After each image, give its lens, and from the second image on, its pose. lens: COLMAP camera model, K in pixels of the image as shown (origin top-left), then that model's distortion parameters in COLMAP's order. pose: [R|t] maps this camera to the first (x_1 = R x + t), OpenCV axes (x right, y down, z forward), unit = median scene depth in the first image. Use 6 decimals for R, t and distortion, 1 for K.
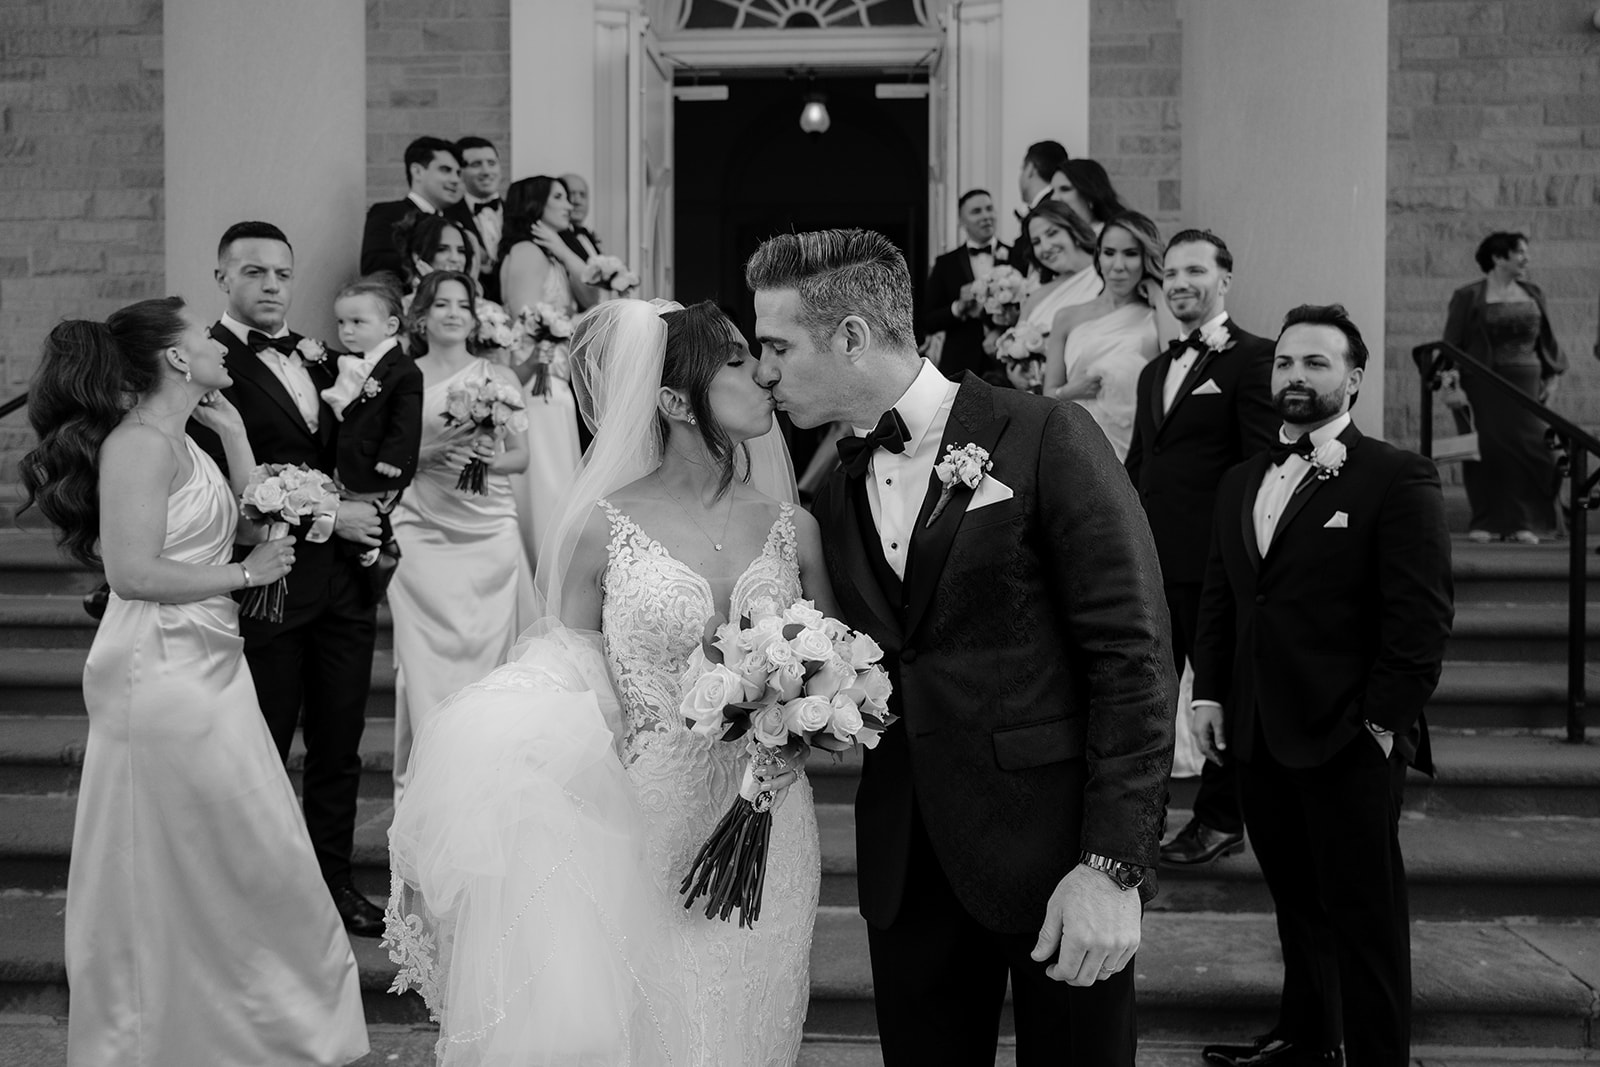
lens RADIAL K [[1327.3, 0, 800.0], [0, 1327.3, 533.5], [0, 0, 1]] dist [-0.001480, 0.004892]
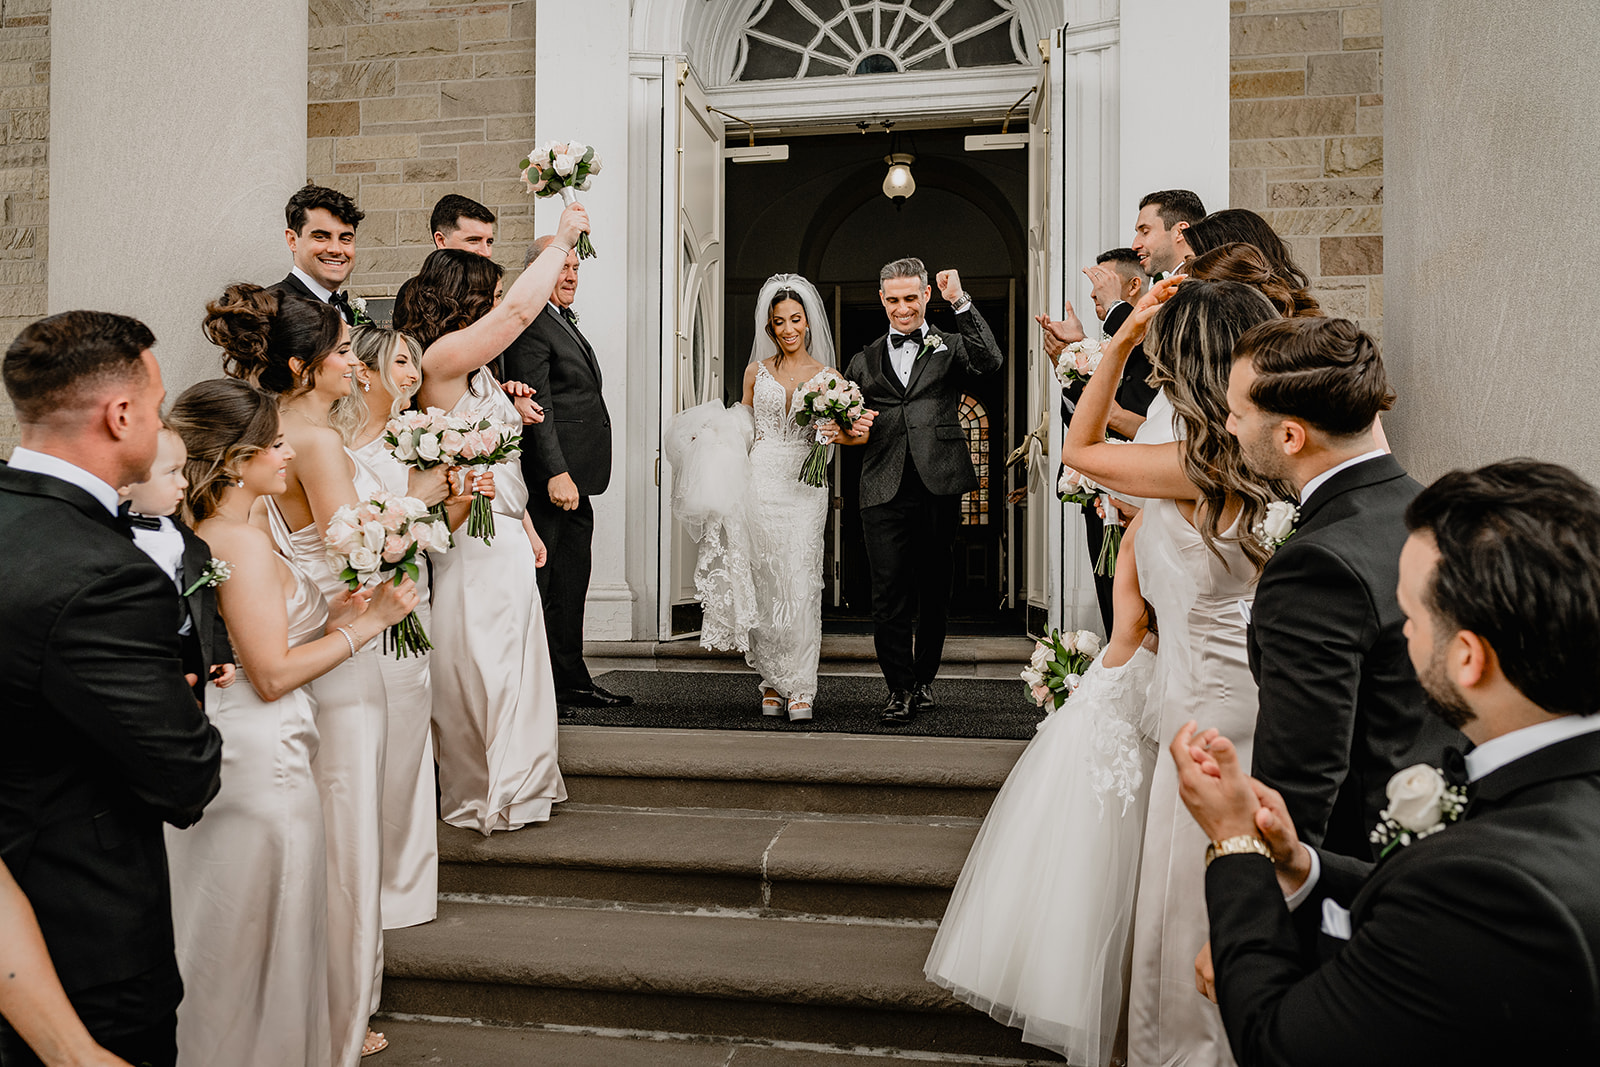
lens RADIAL K [[1130.7, 0, 800.0], [0, 1130.7, 533.5], [0, 0, 1]] dist [0.004302, -0.000931]
pose [[0.993114, 0.001560, -0.117145, 0.039358], [-0.005335, 0.999476, -0.031924, -0.065465], [0.117034, 0.032329, 0.992602, 0.293799]]
